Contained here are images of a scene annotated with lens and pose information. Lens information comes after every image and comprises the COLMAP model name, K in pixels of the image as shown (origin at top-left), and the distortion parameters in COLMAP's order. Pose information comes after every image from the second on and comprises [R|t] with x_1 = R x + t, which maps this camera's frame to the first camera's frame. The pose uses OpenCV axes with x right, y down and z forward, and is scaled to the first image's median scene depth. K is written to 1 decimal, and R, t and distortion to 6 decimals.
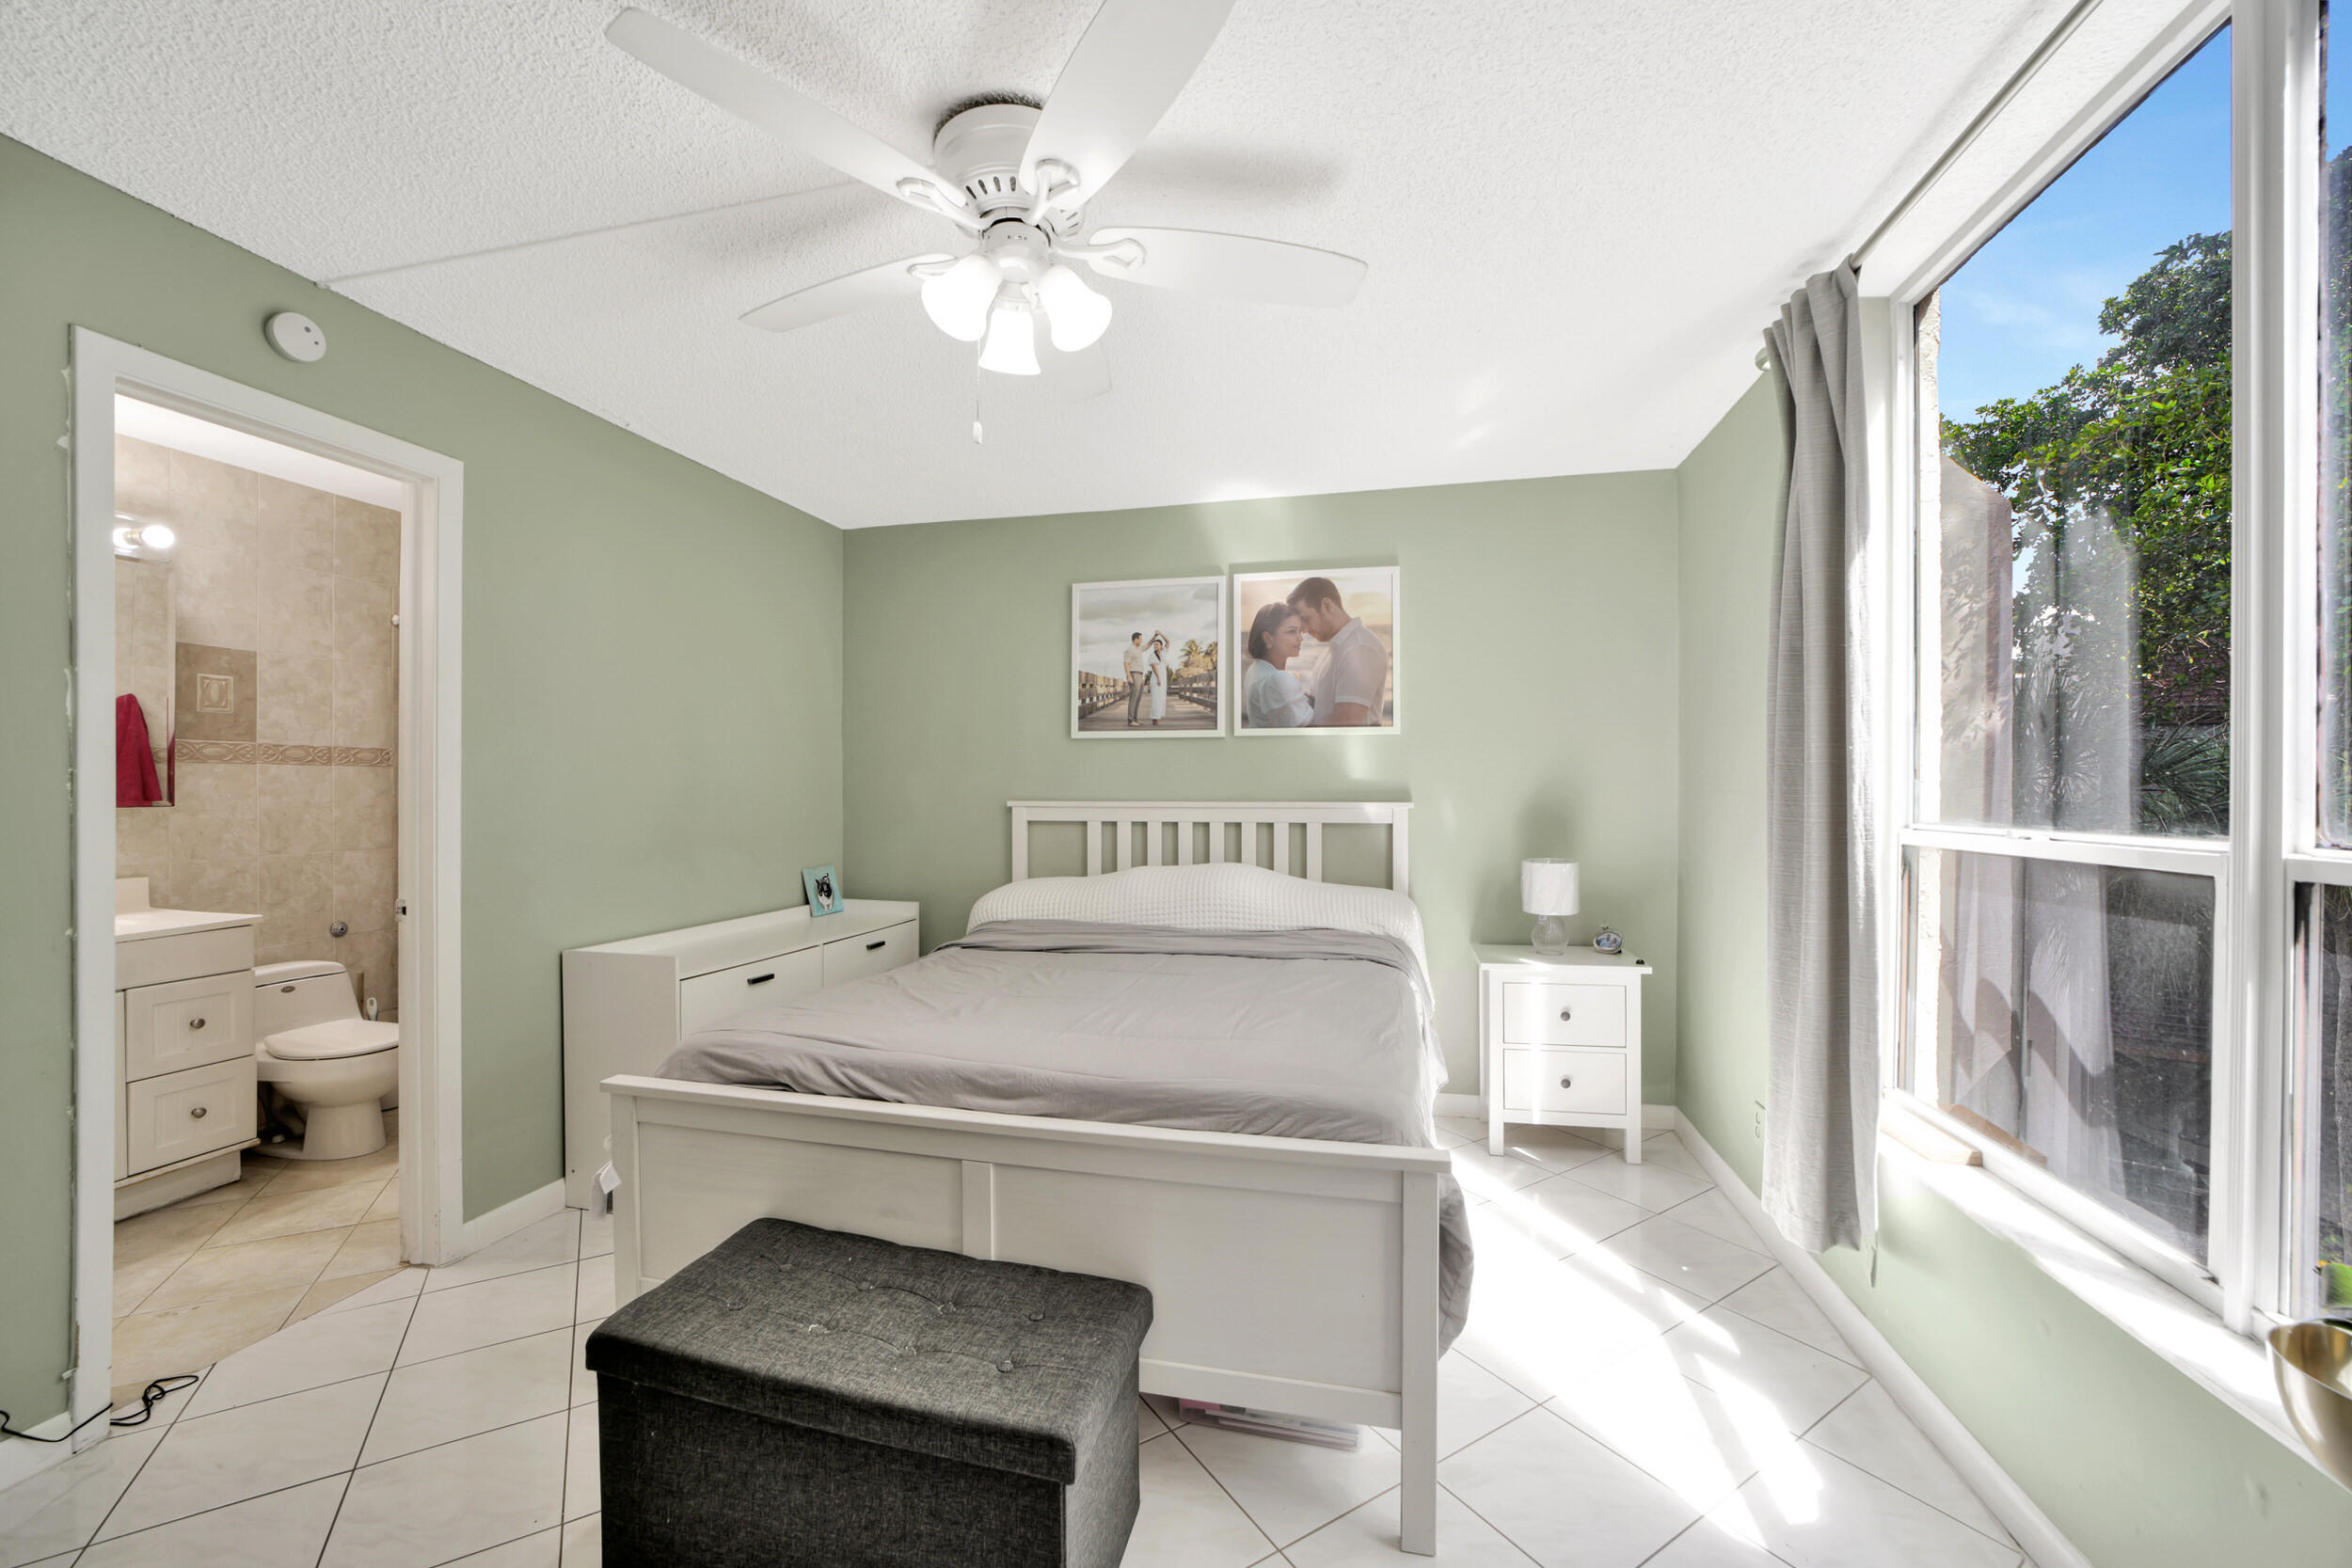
lens RADIAL K [[918.4, 0, 1173.1], [0, 918.4, 792.6], [0, 0, 1]] dist [-0.028506, 0.007395]
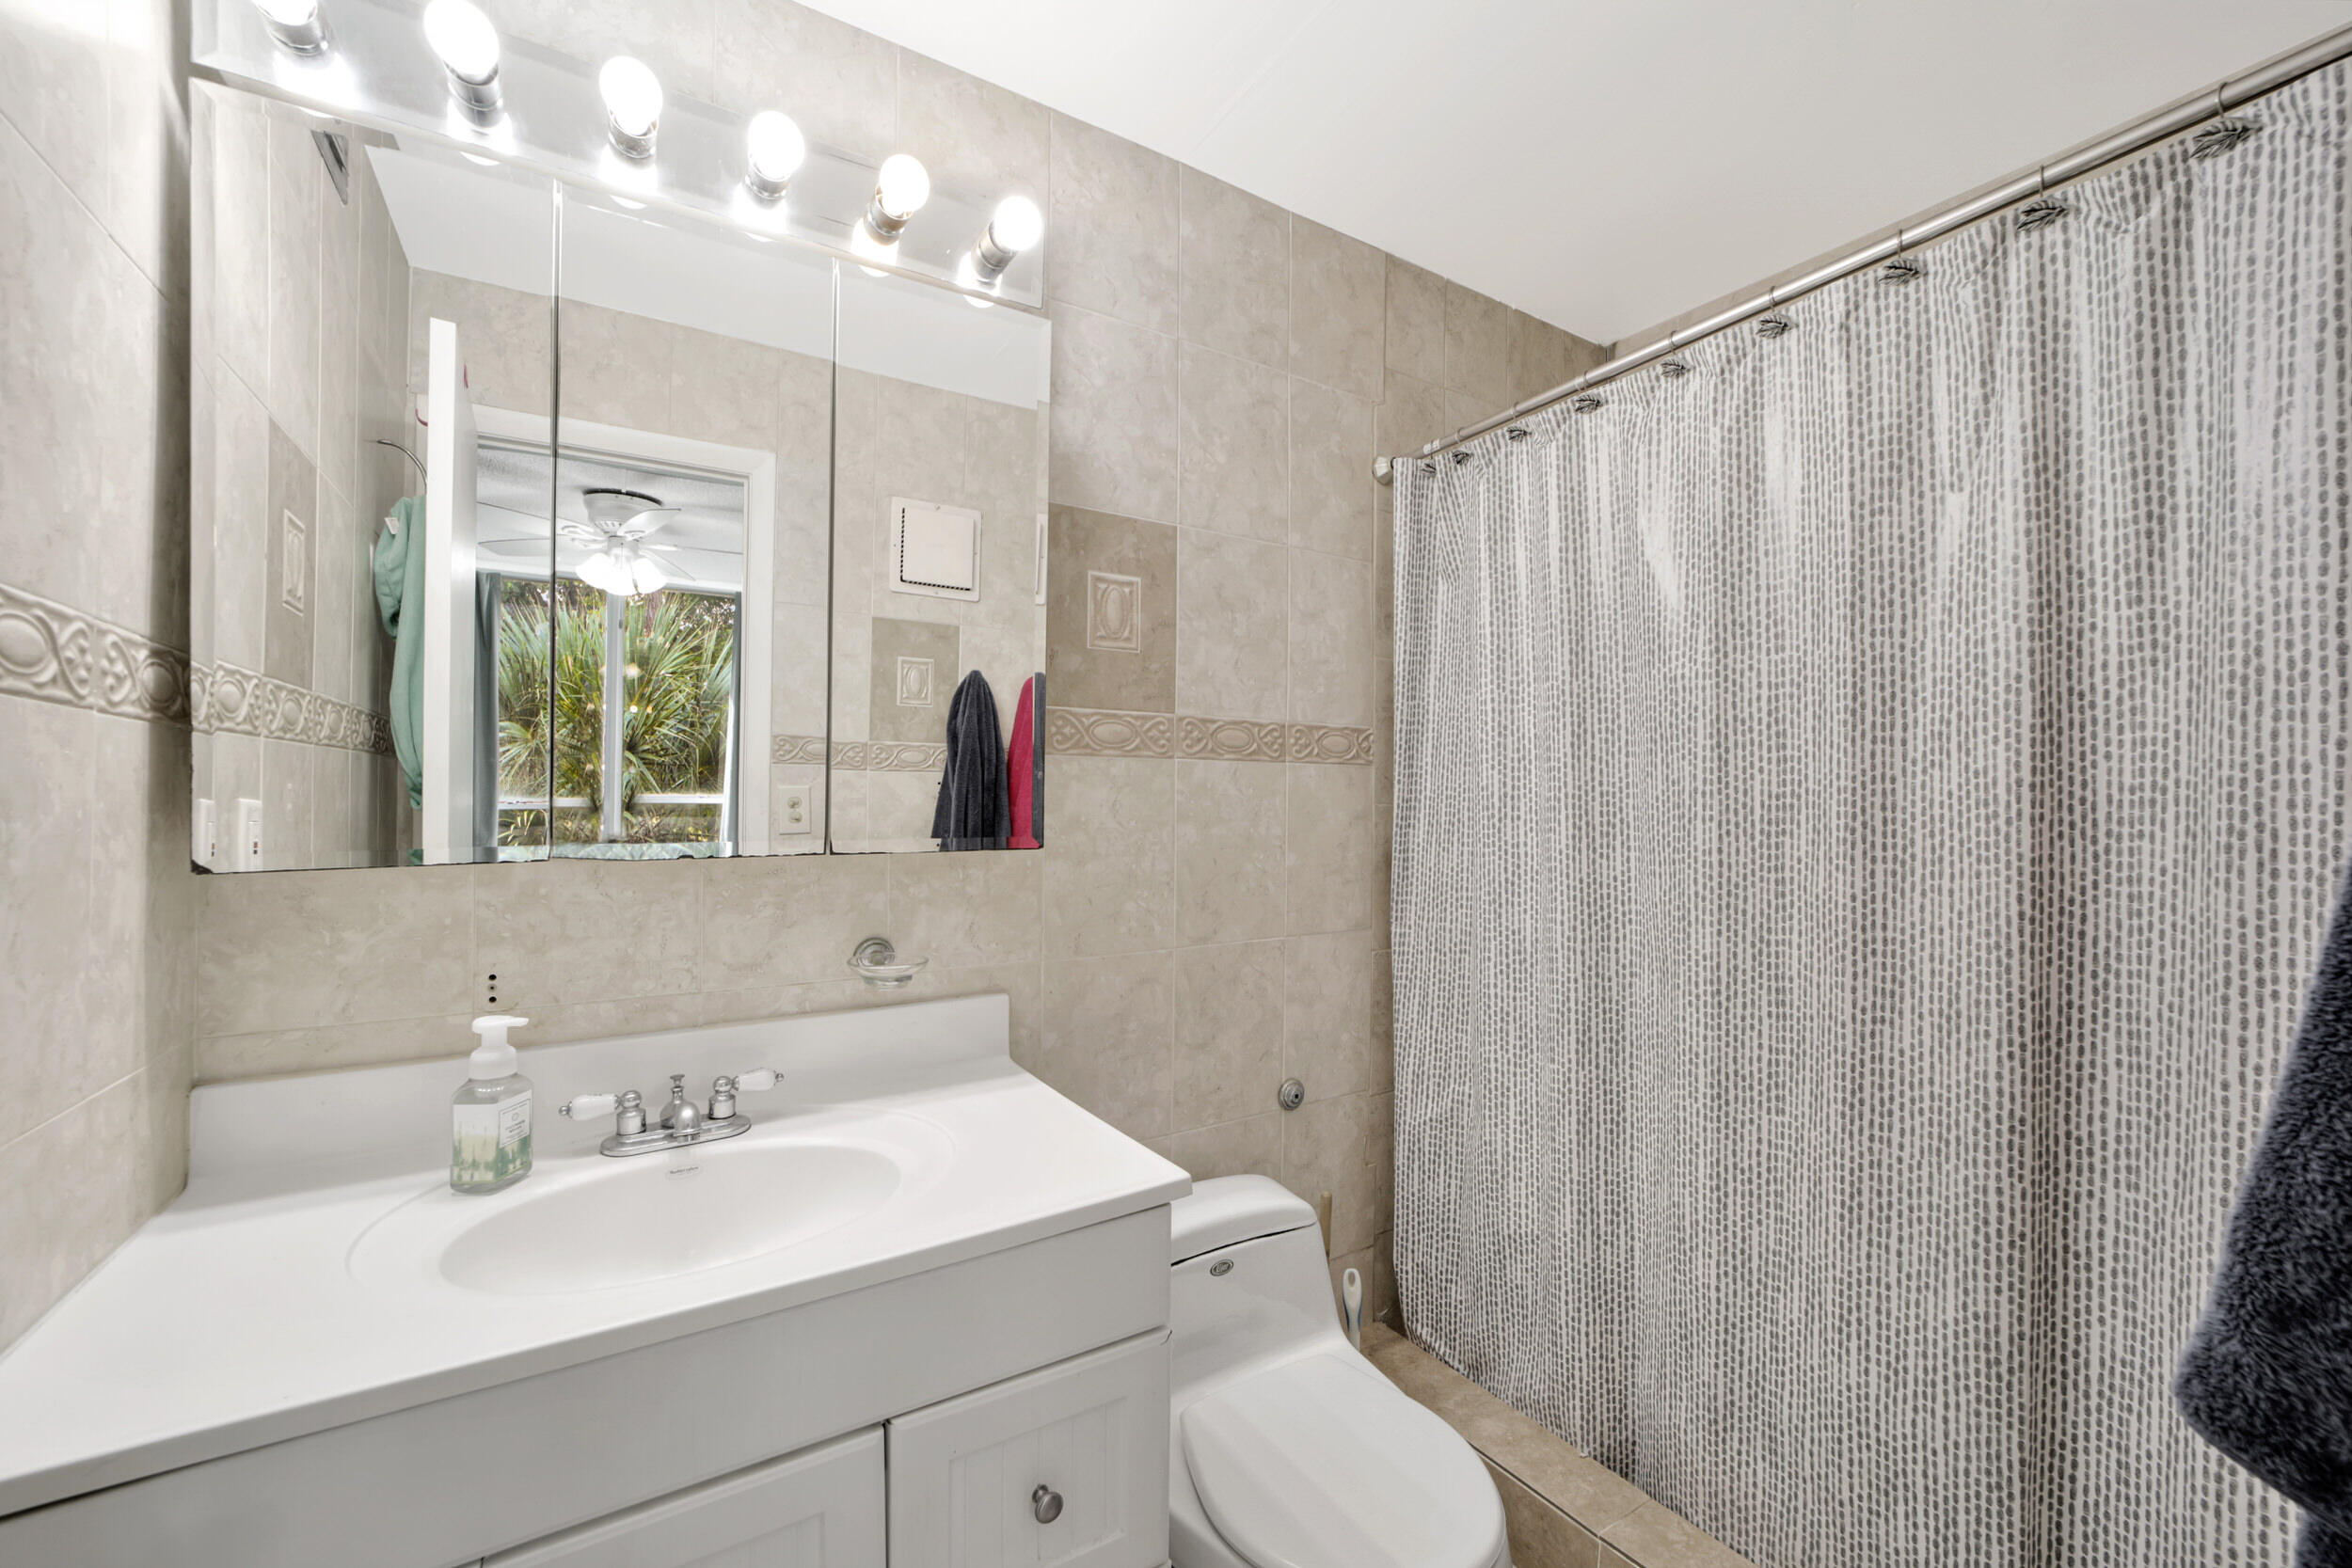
lens RADIAL K [[918.4, 0, 1171.4], [0, 918.4, 791.1], [0, 0, 1]] dist [-0.028506, 0.007395]
pose [[0.697716, -0.003592, -0.716366, -0.652004], [-0.009557, 0.999852, -0.014322, -0.007034], [0.716311, 0.016839, 0.697578, 0.639492]]
